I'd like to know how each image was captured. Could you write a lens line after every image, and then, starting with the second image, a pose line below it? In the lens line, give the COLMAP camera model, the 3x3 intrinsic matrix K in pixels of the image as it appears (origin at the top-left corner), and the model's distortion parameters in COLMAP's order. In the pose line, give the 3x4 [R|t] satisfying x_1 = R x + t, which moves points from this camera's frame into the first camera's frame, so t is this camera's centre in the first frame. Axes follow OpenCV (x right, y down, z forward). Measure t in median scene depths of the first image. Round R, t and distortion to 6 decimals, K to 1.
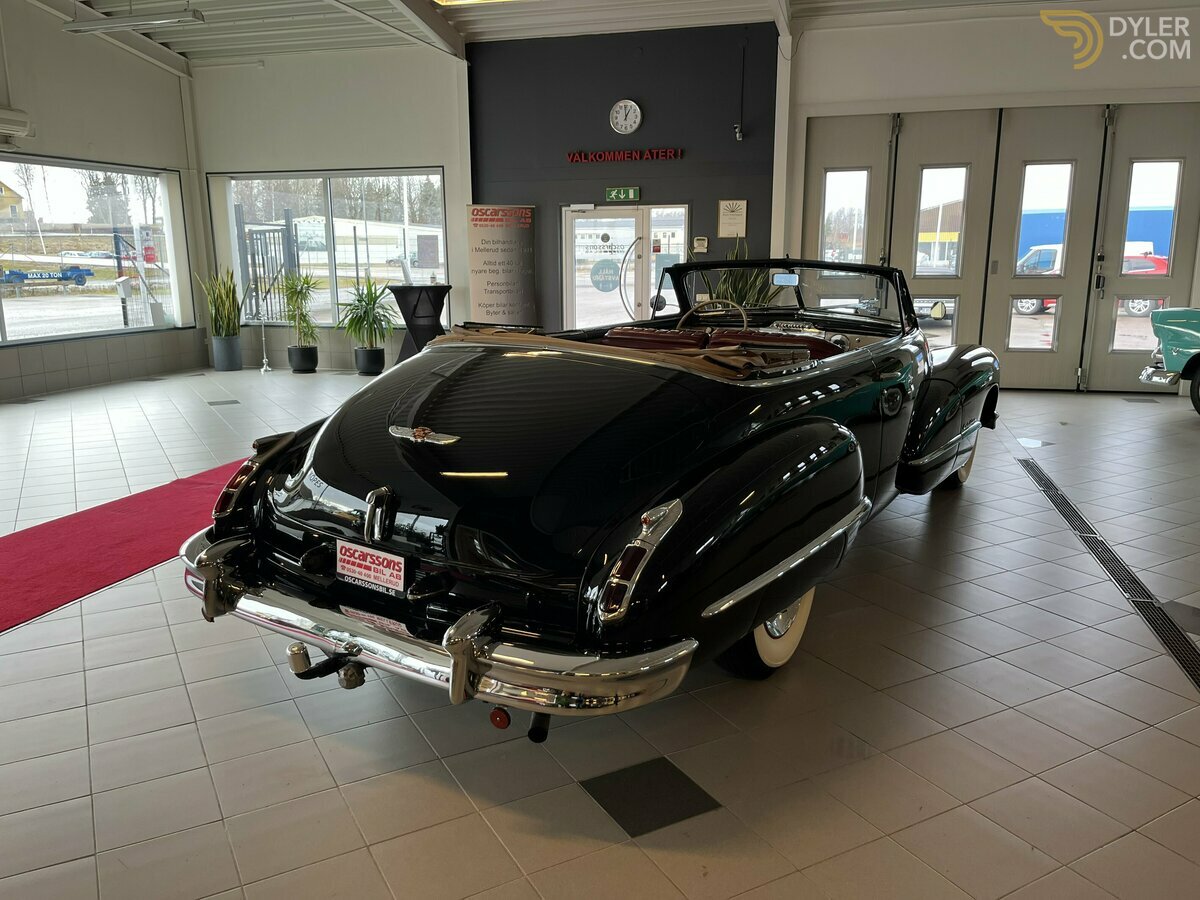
lens RADIAL K [[910.2, 0, 604.9], [0, 910.2, 454.9], [0, 0, 1]] dist [0.055166, -0.078343]
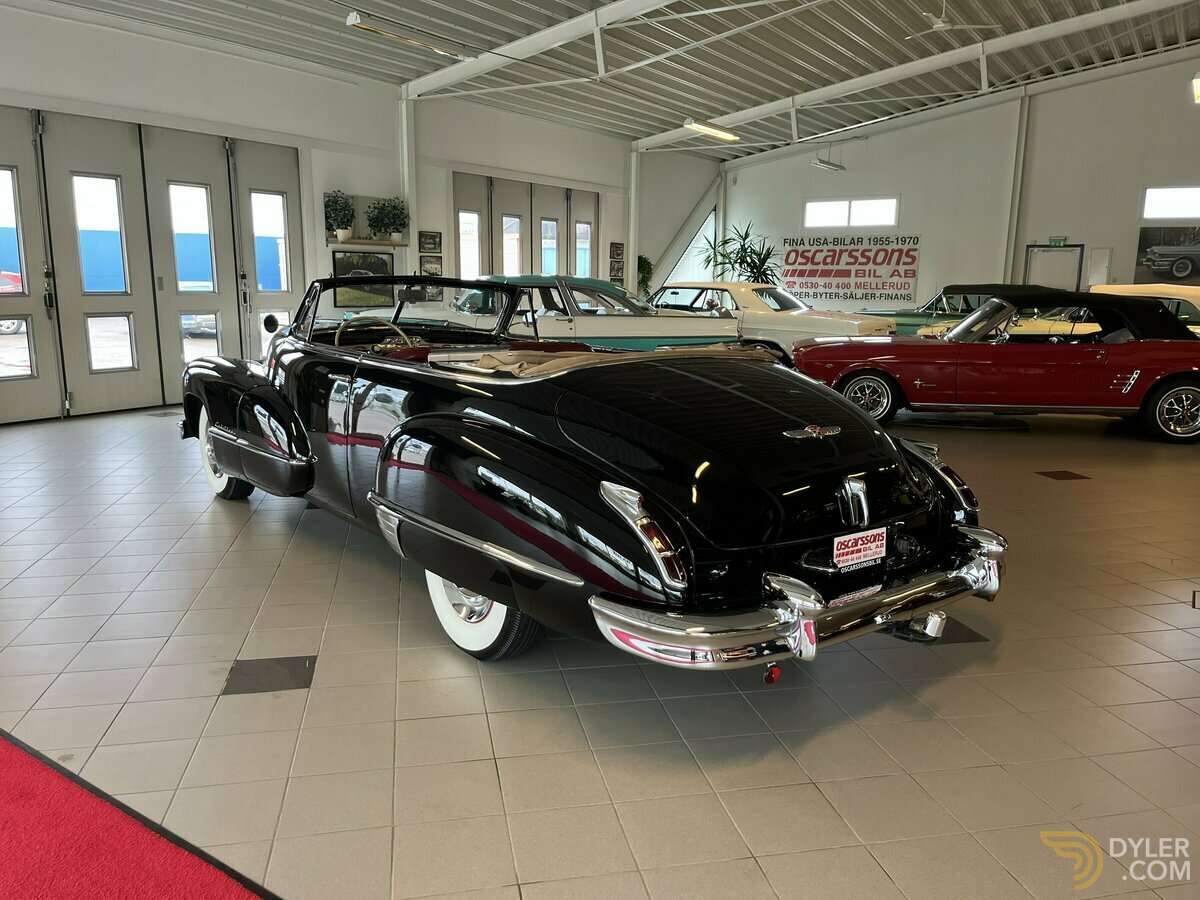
lens RADIAL K [[910.2, 0, 590.2], [0, 910.2, 452.0], [0, 0, 1]] dist [0.055166, -0.078343]
pose [[0.327659, -0.170367, 0.929309, -0.358721], [0.189681, 0.975443, 0.111947, -0.046996], [-0.925560, 0.139591, 0.351928, 0.231361]]
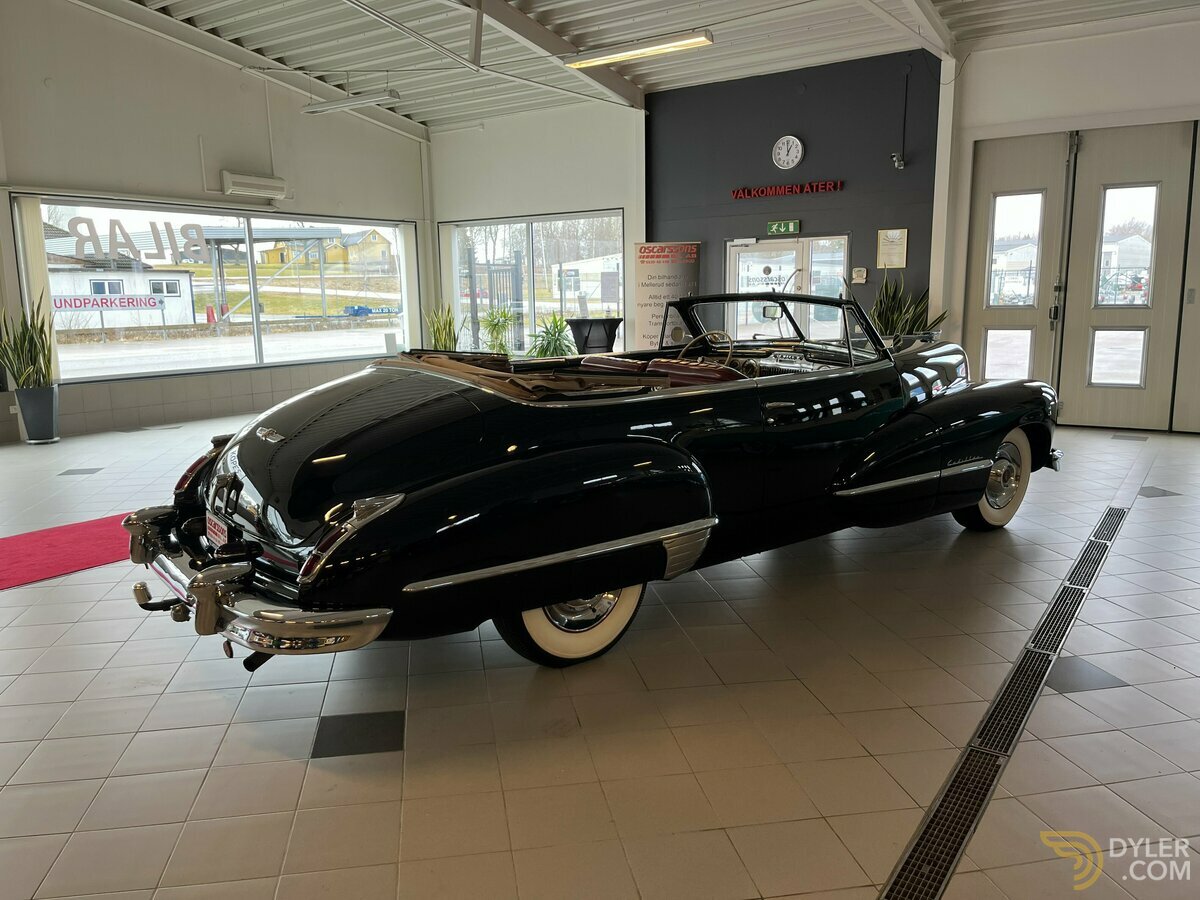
lens RADIAL K [[910.2, 0, 594.8], [0, 910.2, 454.9], [0, 0, 1]] dist [0.055166, -0.078343]
pose [[0.941835, 0.047549, -0.332696, 0.175377], [-0.058705, 0.997997, -0.023553, 0.002493], [0.330910, 0.041714, 0.942740, -0.015370]]
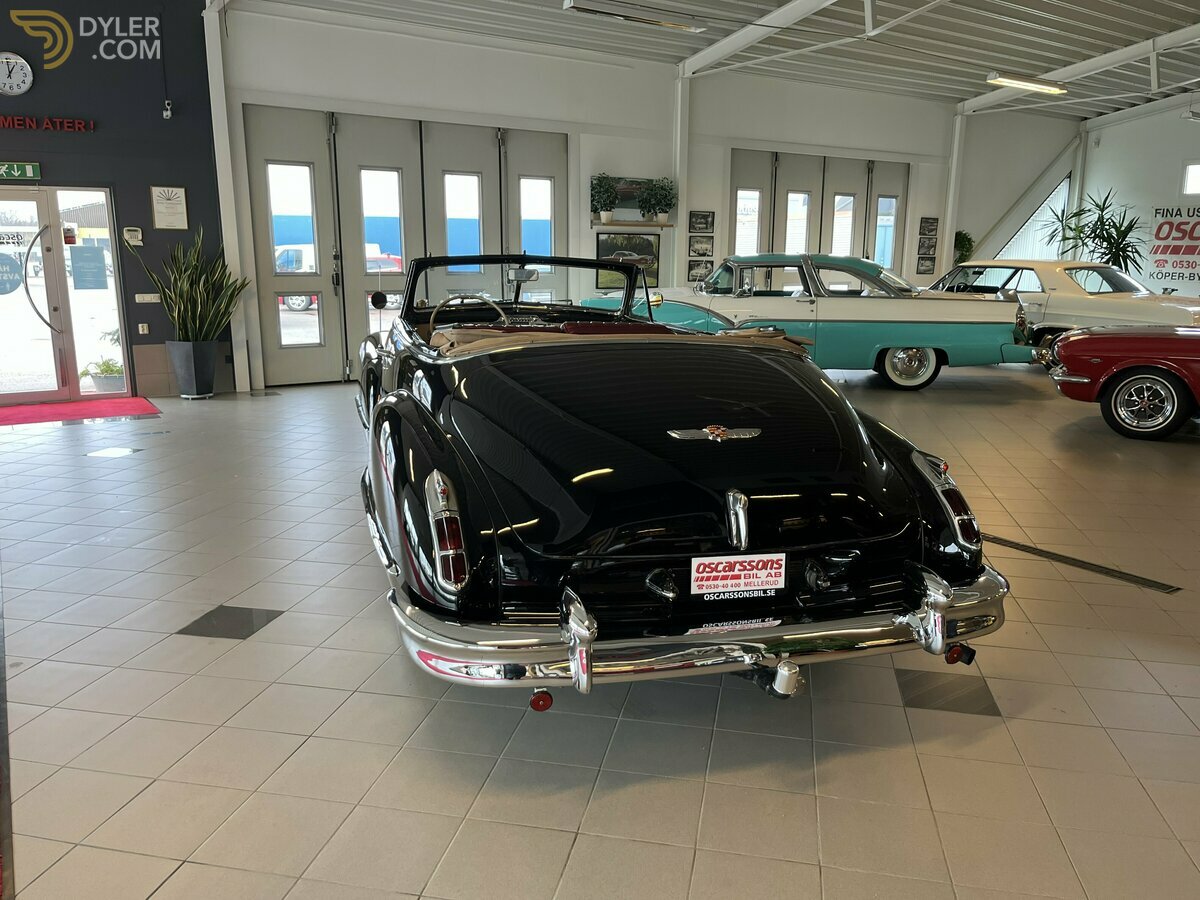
lens RADIAL K [[910.2, 0, 594.5], [0, 910.2, 452.5], [0, 0, 1]] dist [0.055166, -0.078343]
pose [[0.667822, -0.149612, 0.729130, -0.264737], [0.150946, 0.986458, 0.064159, -0.022057], [-0.728855, 0.067212, 0.681361, 0.118486]]
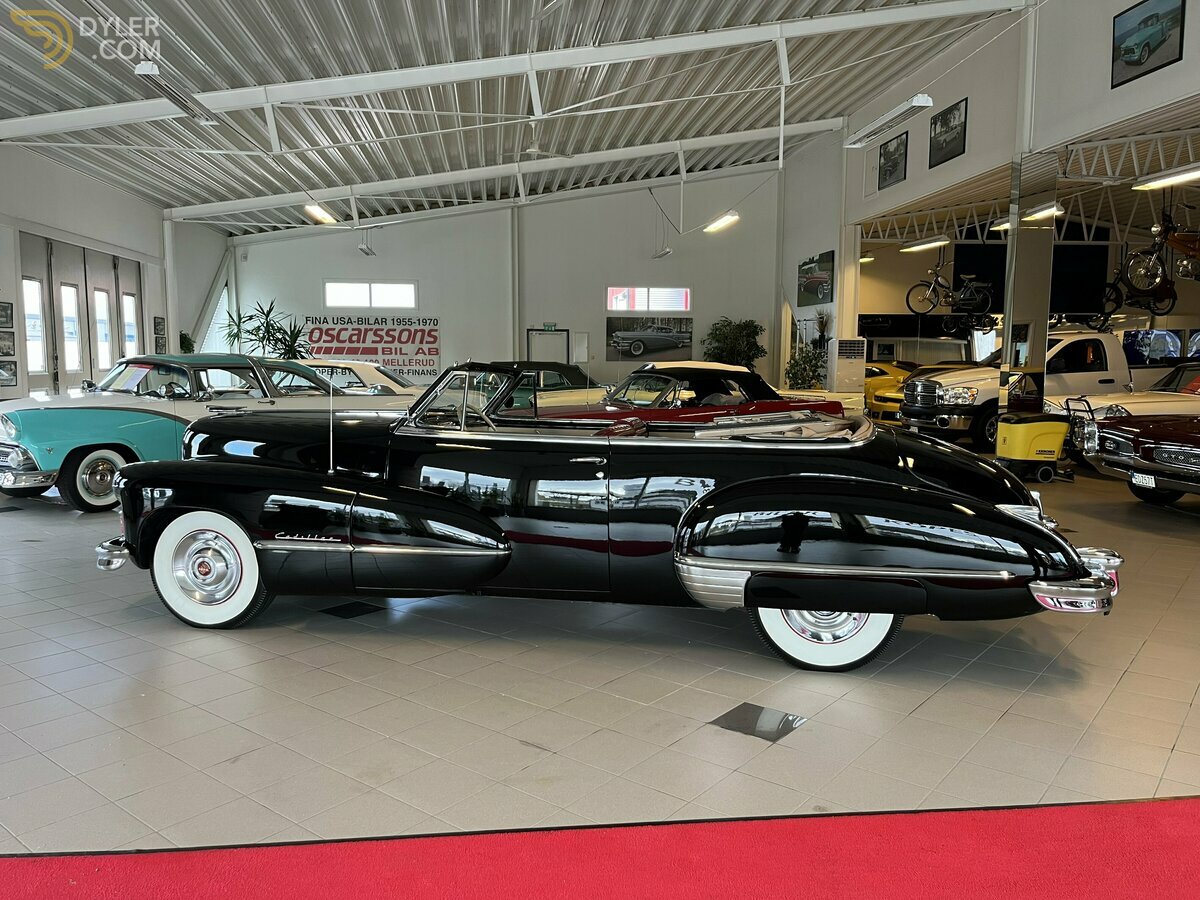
lens RADIAL K [[910.2, 0, 598.9], [0, 910.2, 448.6], [0, 0, 1]] dist [0.055166, -0.078343]
pose [[-0.363871, -0.091564, 0.926938, -0.408098], [0.193167, 0.966104, 0.171261, -0.132019], [-0.911199, 0.241370, -0.333850, 0.608411]]
